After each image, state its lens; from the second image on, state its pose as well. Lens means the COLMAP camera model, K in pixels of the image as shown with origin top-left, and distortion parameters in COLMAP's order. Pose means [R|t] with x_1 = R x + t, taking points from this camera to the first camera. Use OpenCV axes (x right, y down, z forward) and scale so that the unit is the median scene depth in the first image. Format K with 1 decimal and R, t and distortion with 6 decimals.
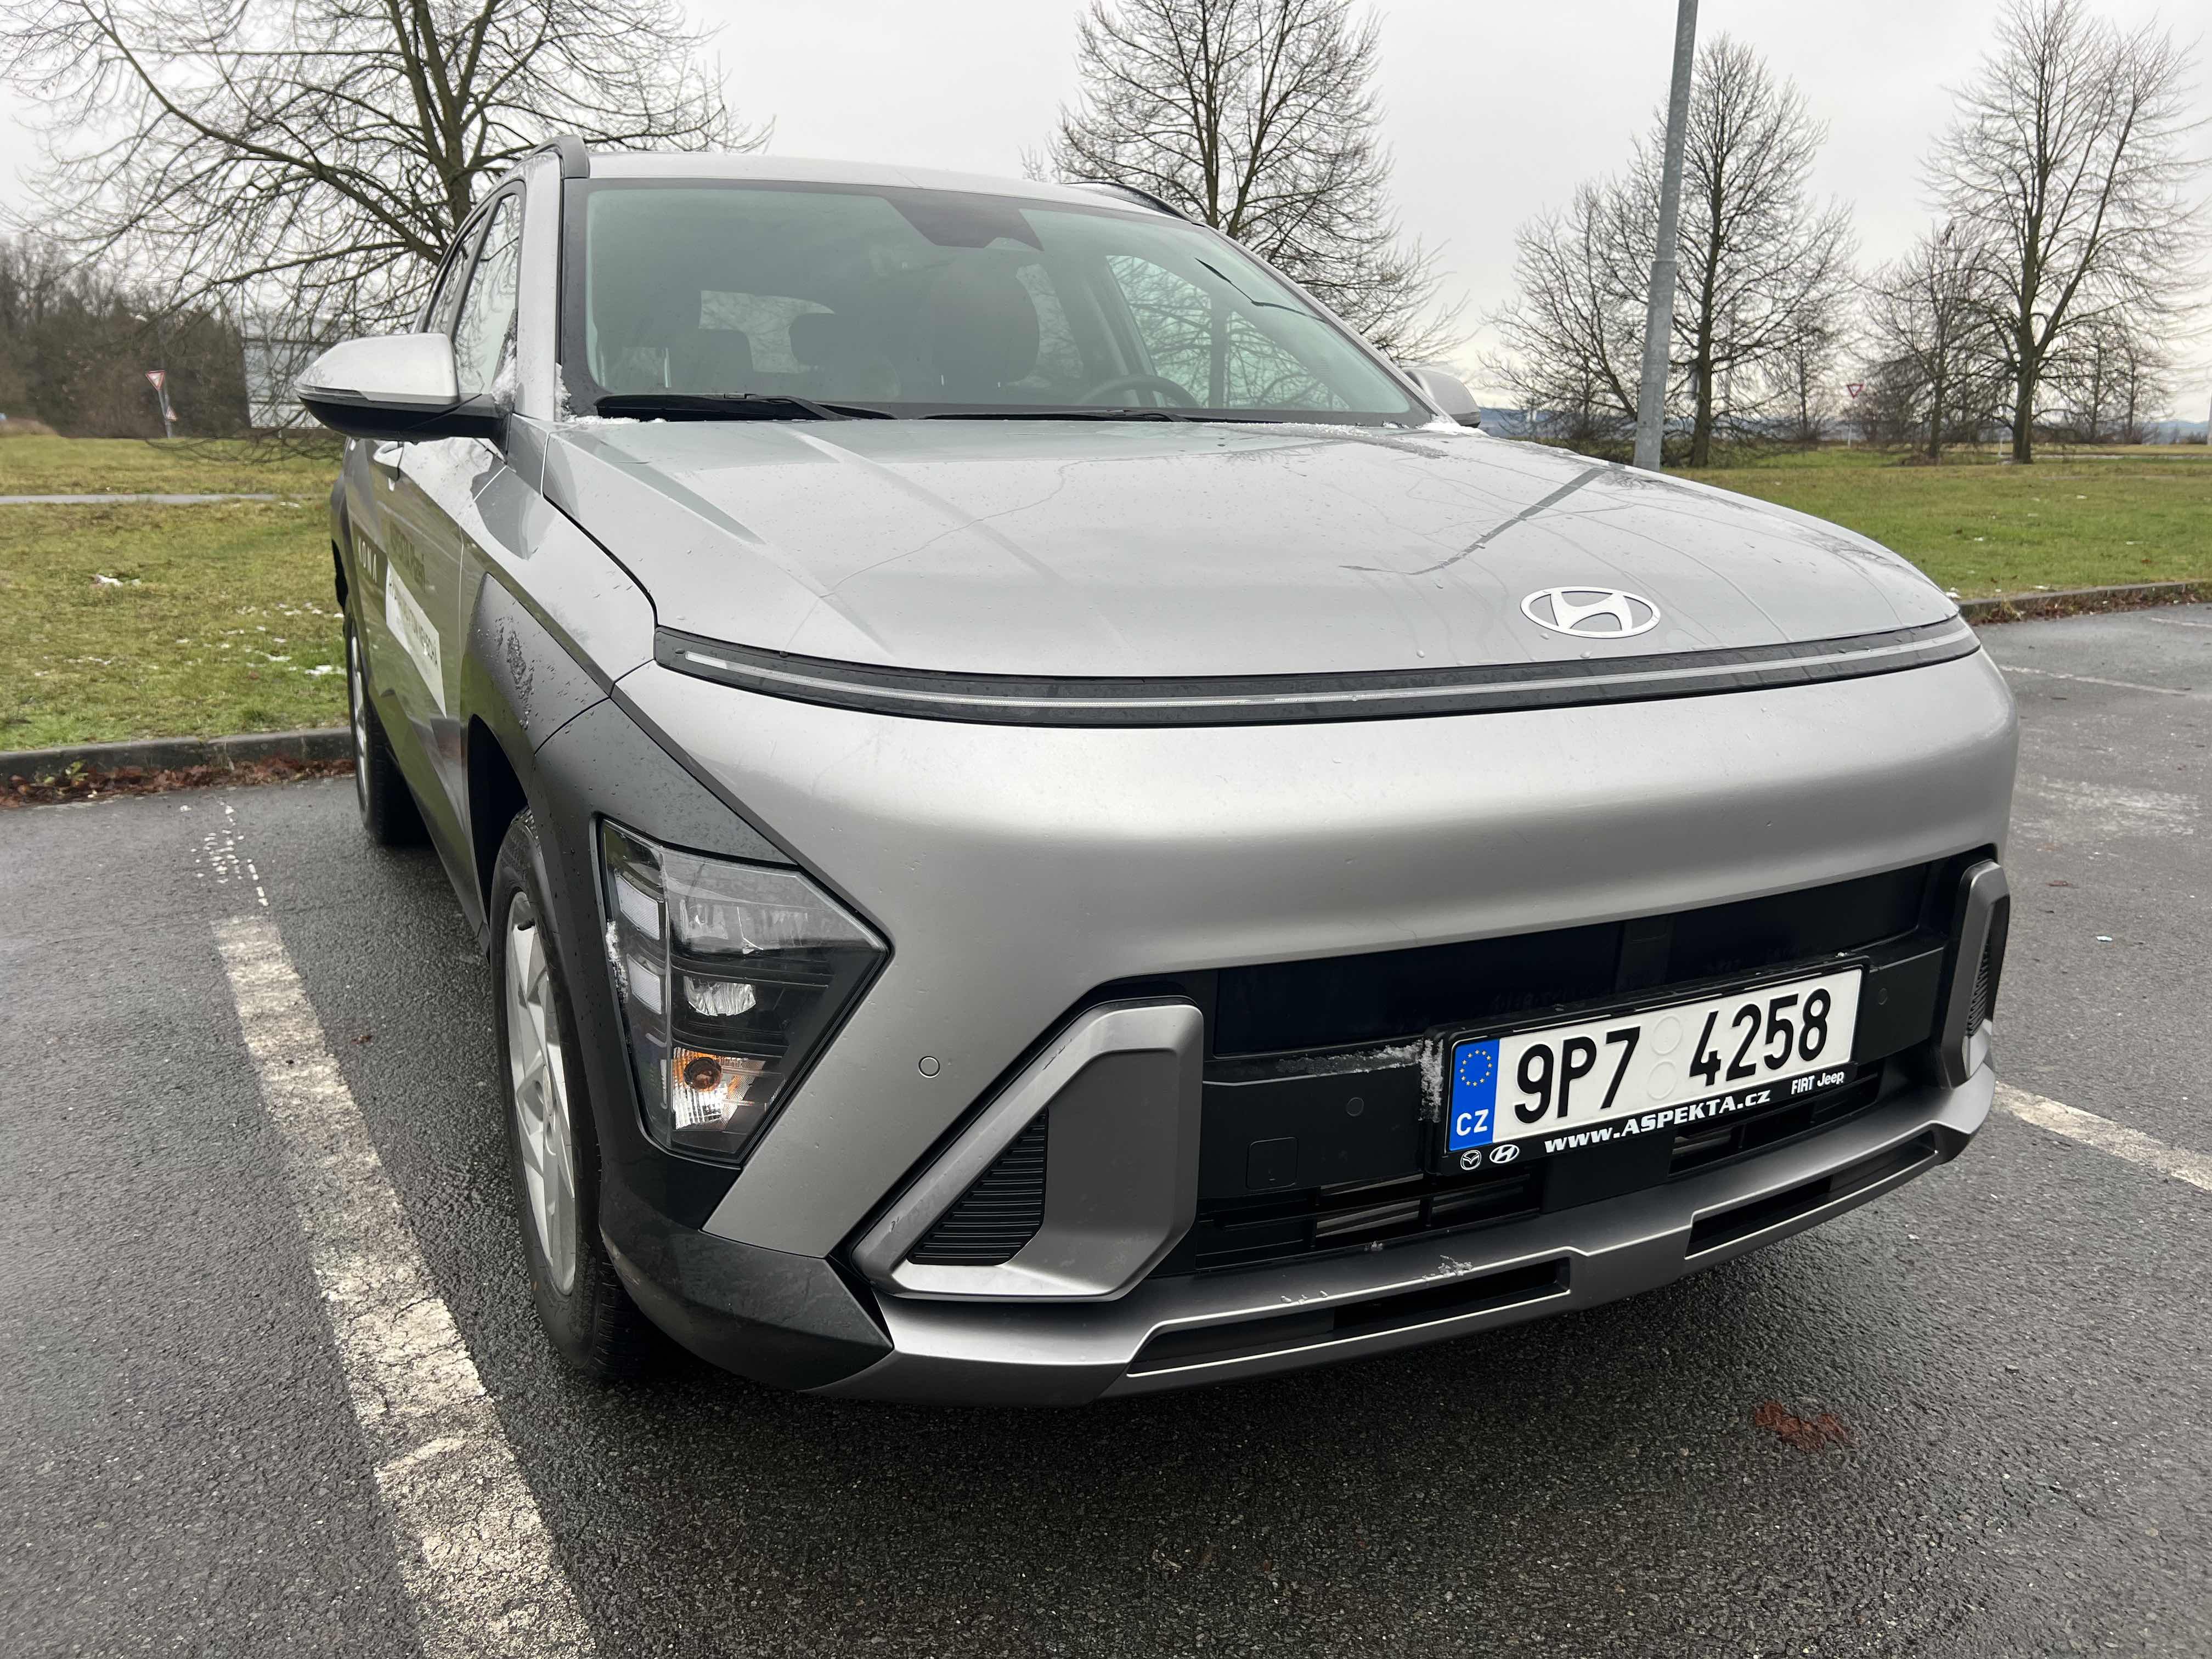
lens RADIAL K [[1622.9, 0, 1106.0], [0, 1622.9, 829.5], [0, 0, 1]] dist [0.063692, -0.077998]
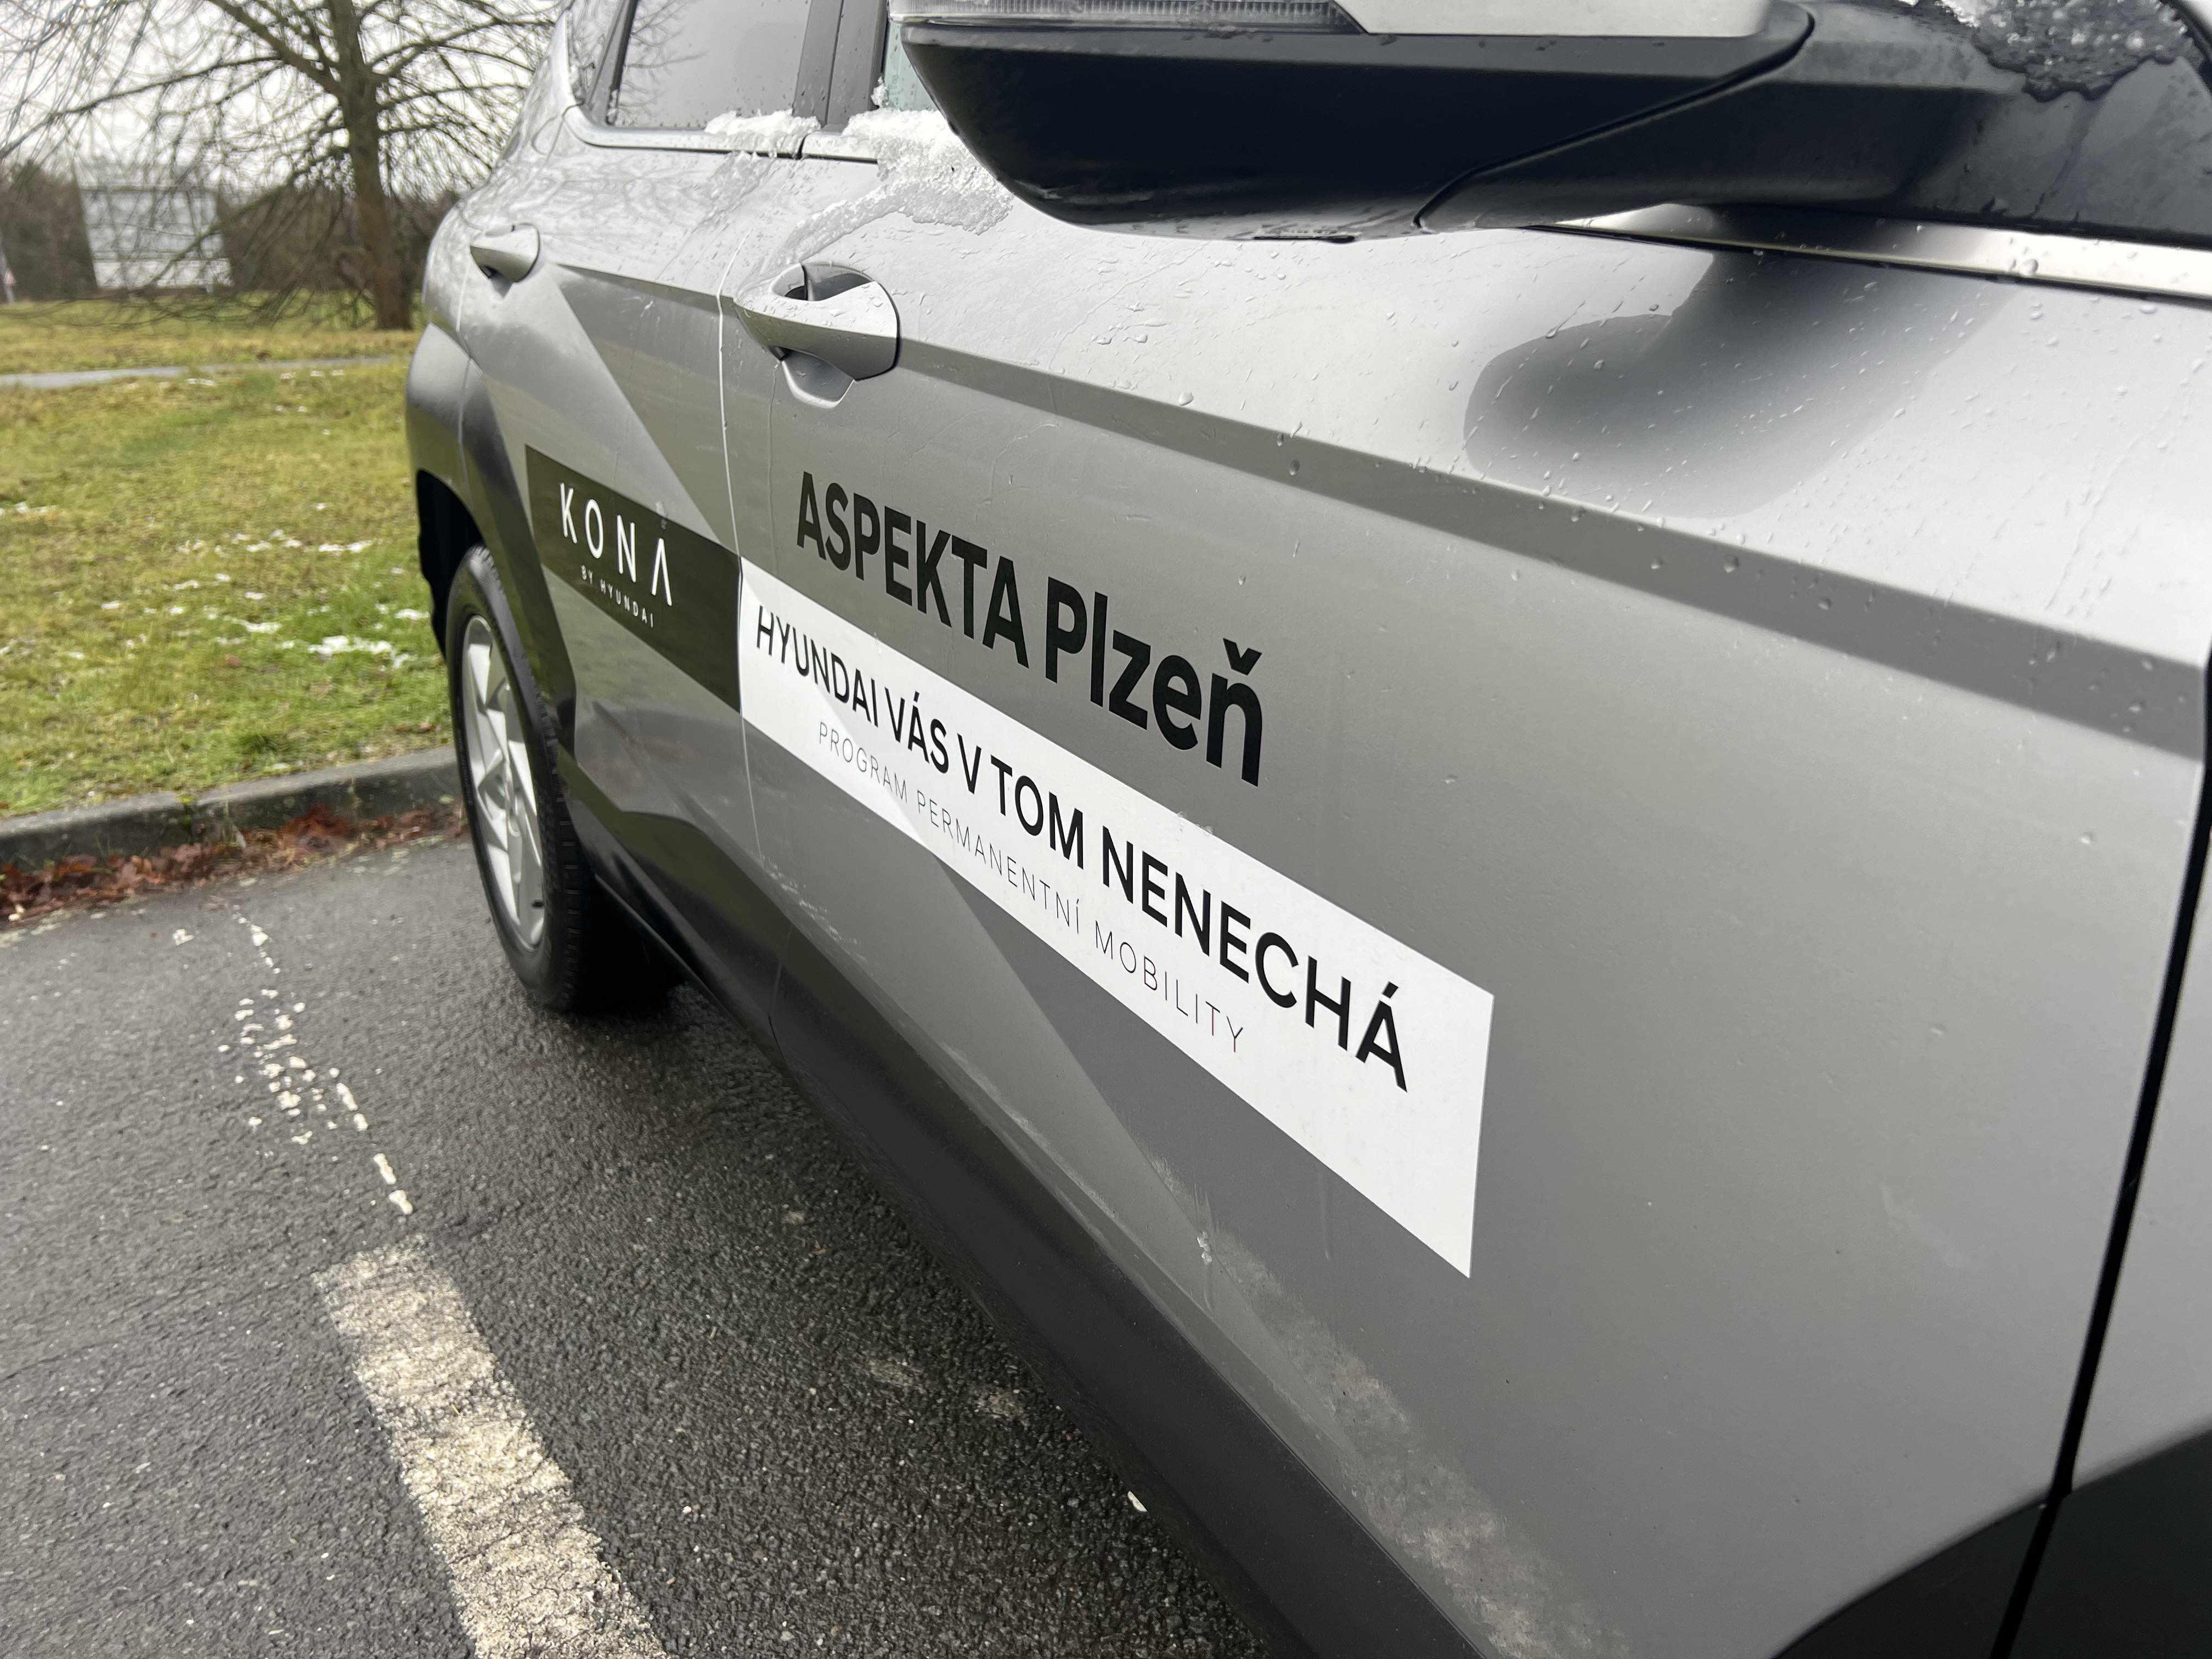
lens RADIAL K [[1622.9, 0, 1106.0], [0, 1622.9, 829.5], [0, 0, 1]] dist [0.063692, -0.077998]
pose [[0.997537, -0.051806, 0.047292, -0.226609], [0.047012, 0.994136, 0.097388, -0.082725], [-0.052060, -0.094925, 0.994122, 0.354665]]
